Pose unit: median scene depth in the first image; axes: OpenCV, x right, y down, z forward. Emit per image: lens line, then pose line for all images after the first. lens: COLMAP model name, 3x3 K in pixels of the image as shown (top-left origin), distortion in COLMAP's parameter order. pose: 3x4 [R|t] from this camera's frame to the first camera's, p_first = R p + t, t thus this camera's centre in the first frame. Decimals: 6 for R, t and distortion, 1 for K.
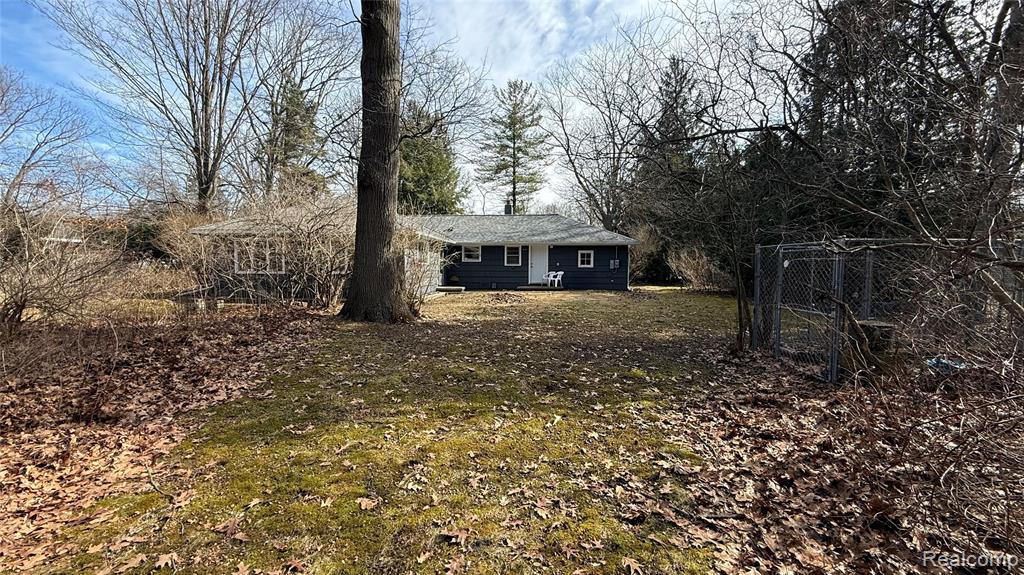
lens RADIAL K [[402.7, 0, 512.0], [0, 402.7, 287.5], [0, 0, 1]] dist [-0.002030, -0.000151]
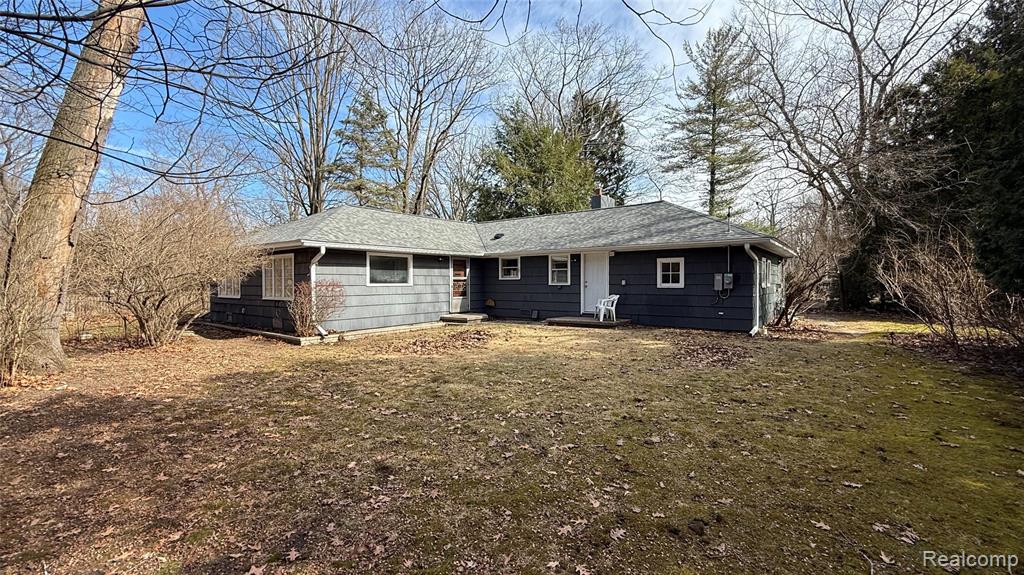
lens RADIAL K [[422.3, 0, 512.0], [0, 422.3, 287.5], [0, 0, 1]] dist [-0.002037, -0.000128]
pose [[0.815878, -0.000881, -0.578223, 0.343671], [-0.019280, 0.999401, -0.028728, -0.029083], [0.577902, 0.034587, 0.815373, 0.387274]]
